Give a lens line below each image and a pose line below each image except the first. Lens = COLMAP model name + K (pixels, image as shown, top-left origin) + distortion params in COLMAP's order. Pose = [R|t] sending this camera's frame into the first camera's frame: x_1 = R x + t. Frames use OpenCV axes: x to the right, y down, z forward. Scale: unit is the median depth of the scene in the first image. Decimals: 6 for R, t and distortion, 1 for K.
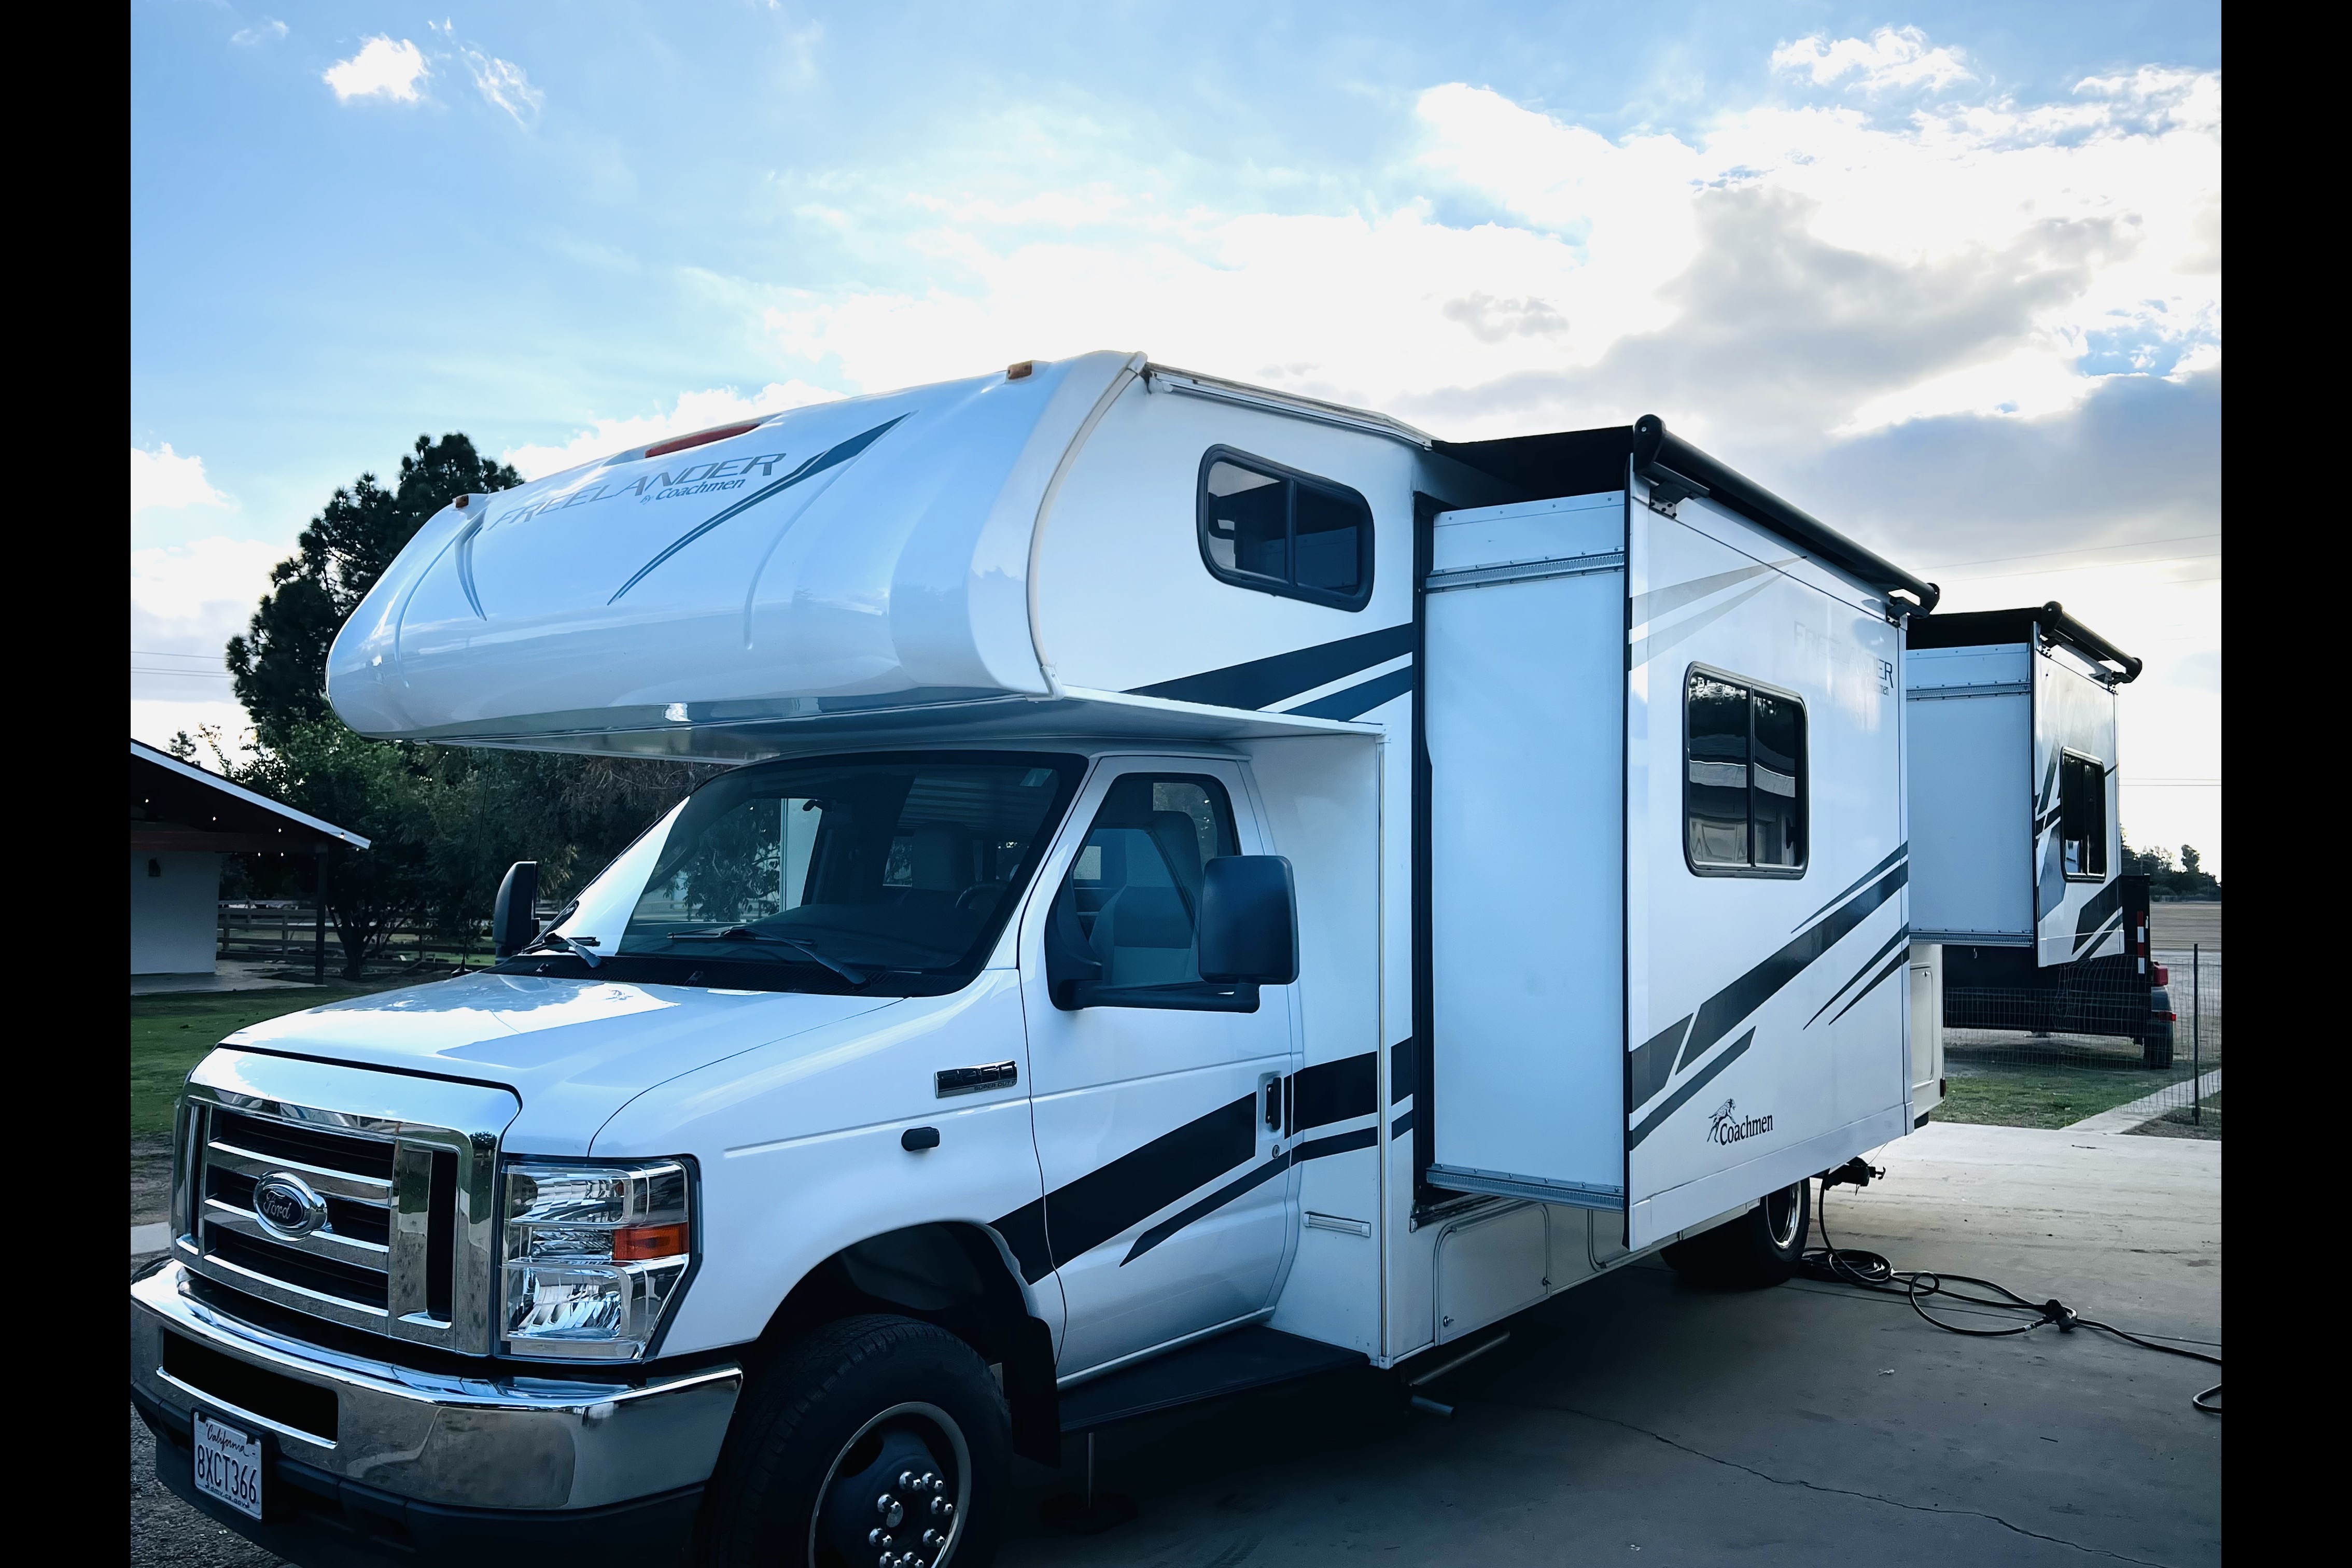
lens RADIAL K [[1686.1, 0, 1173.7], [0, 1686.1, 765.9], [0, 0, 1]] dist [0.034208, -0.006599]
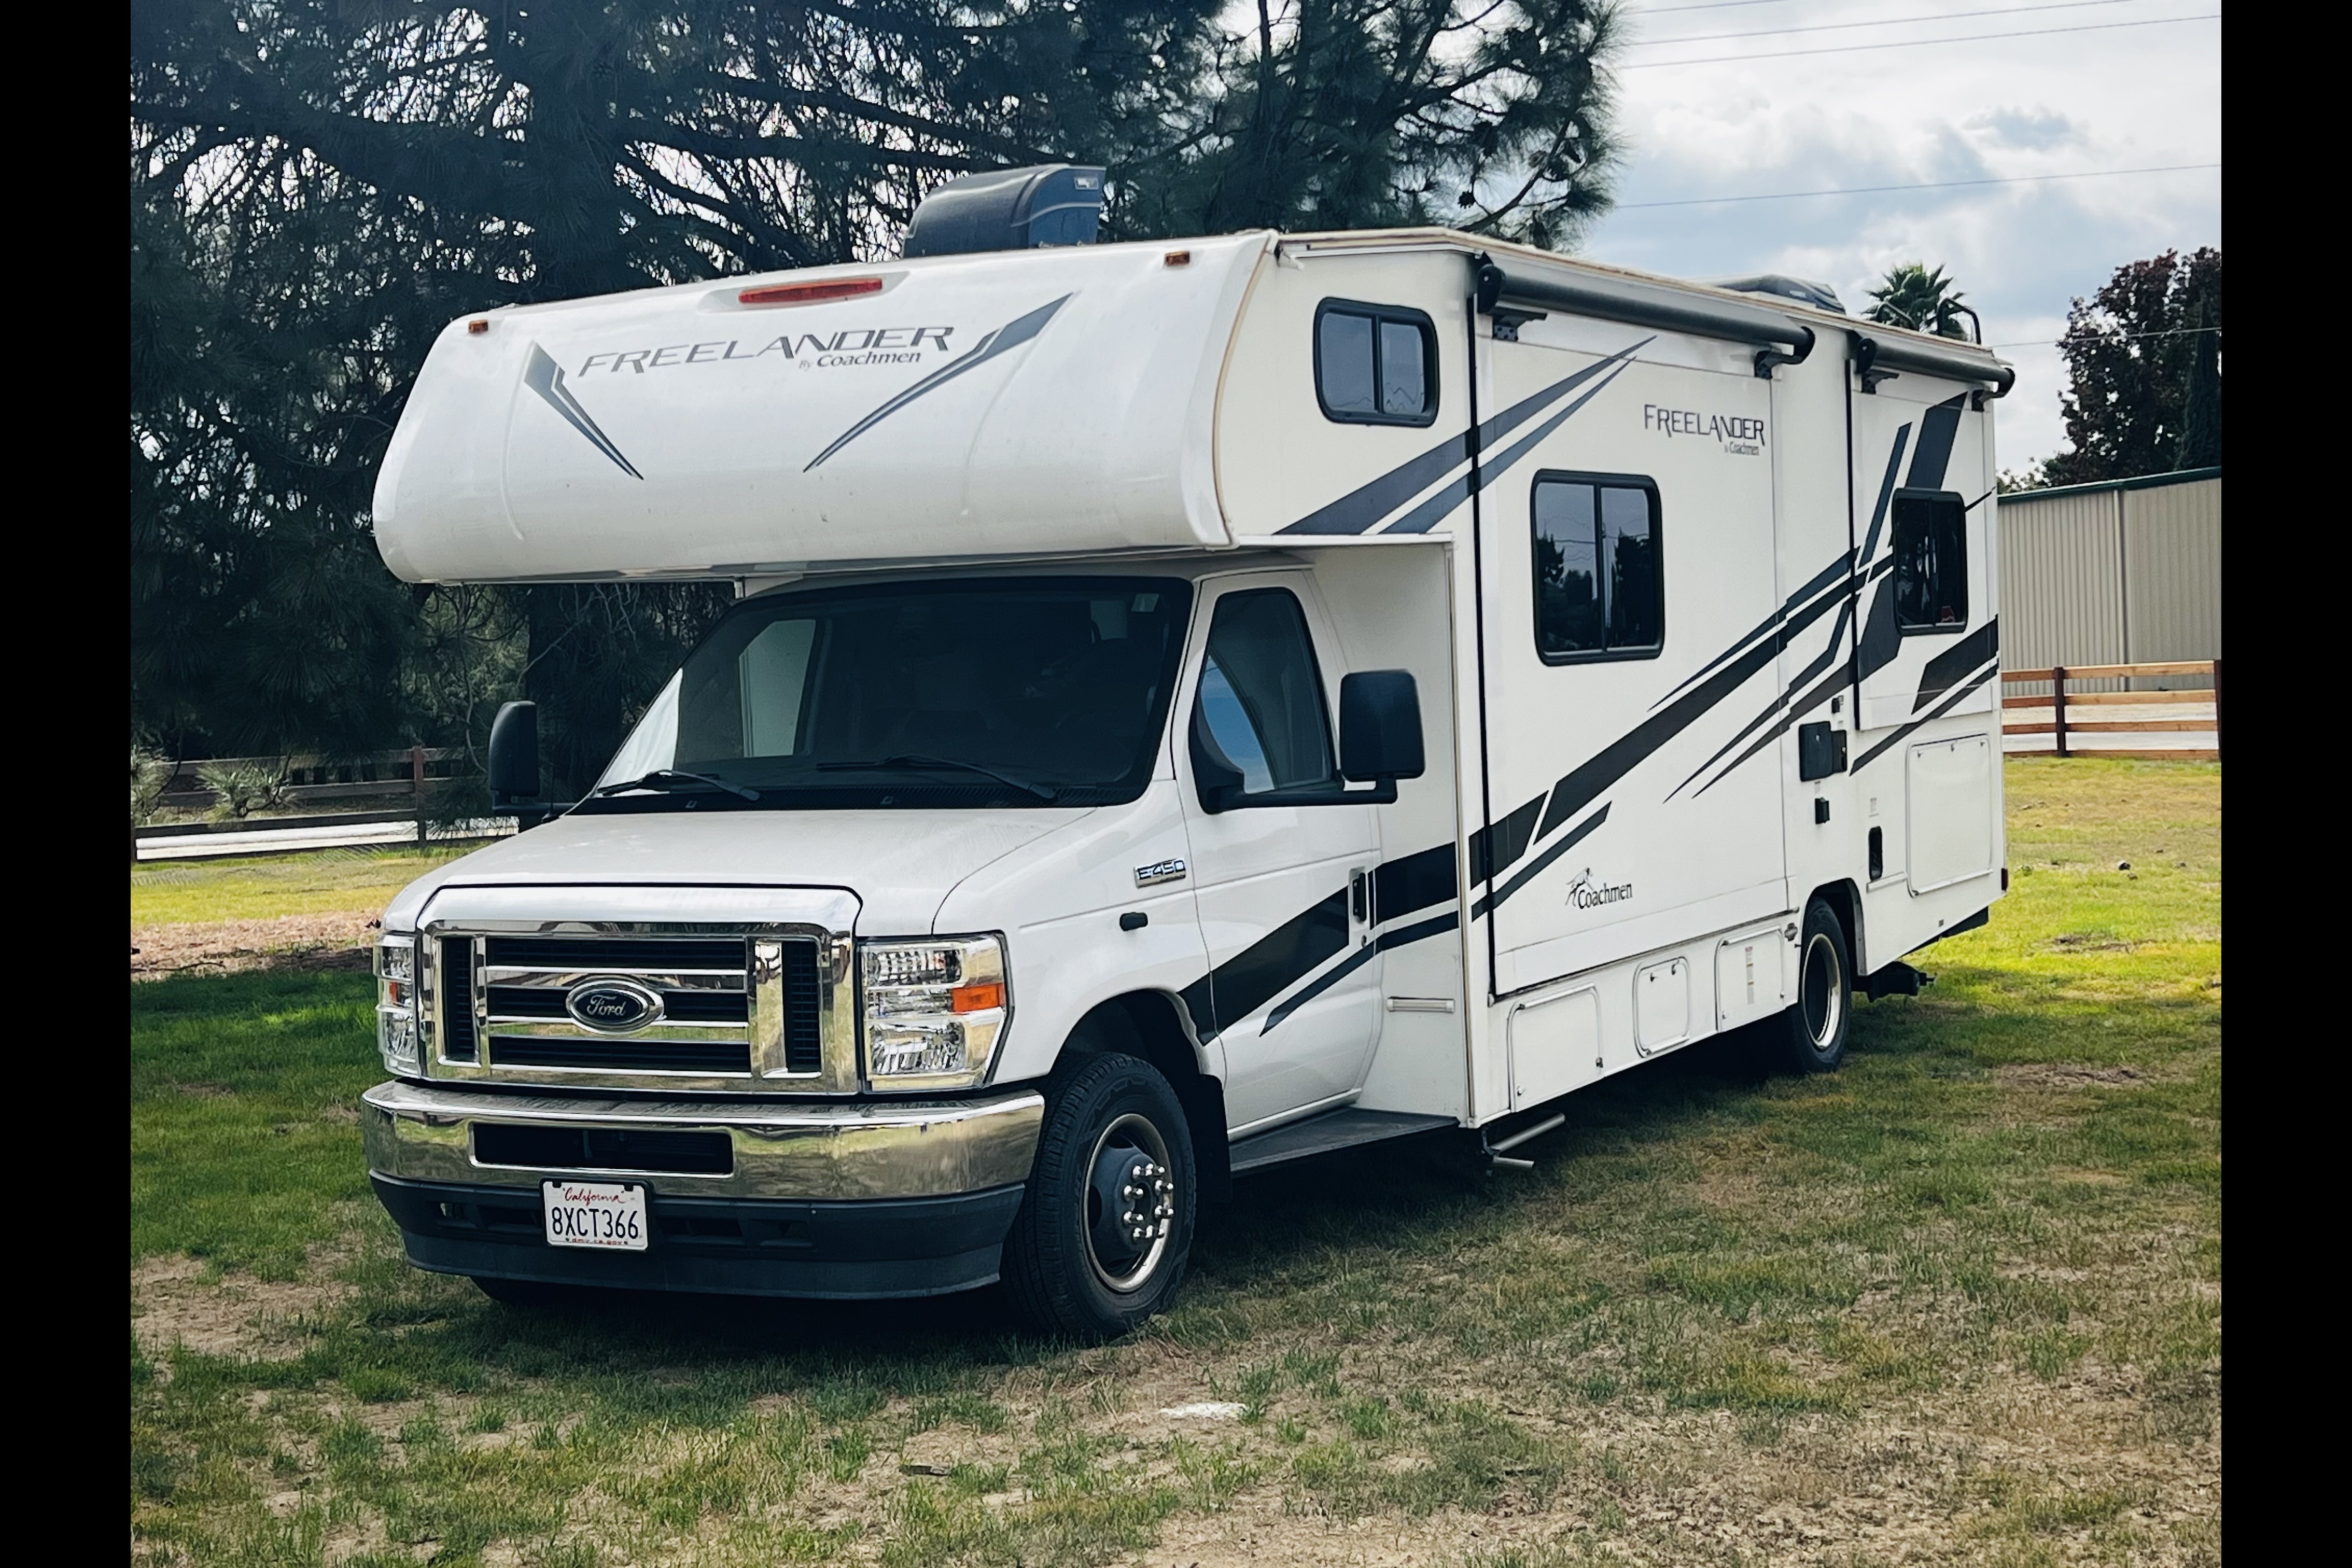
lens RADIAL K [[3557.7, 0, 1175.2], [0, 3557.7, 791.3], [0, 0, 1]] dist [0.209914, 0.000000]
pose [[0.984614, -0.054810, 0.165925, -0.483458], [0.035945, 0.992757, 0.114634, -0.143686], [-0.171006, -0.106906, 0.979453, -1.327957]]
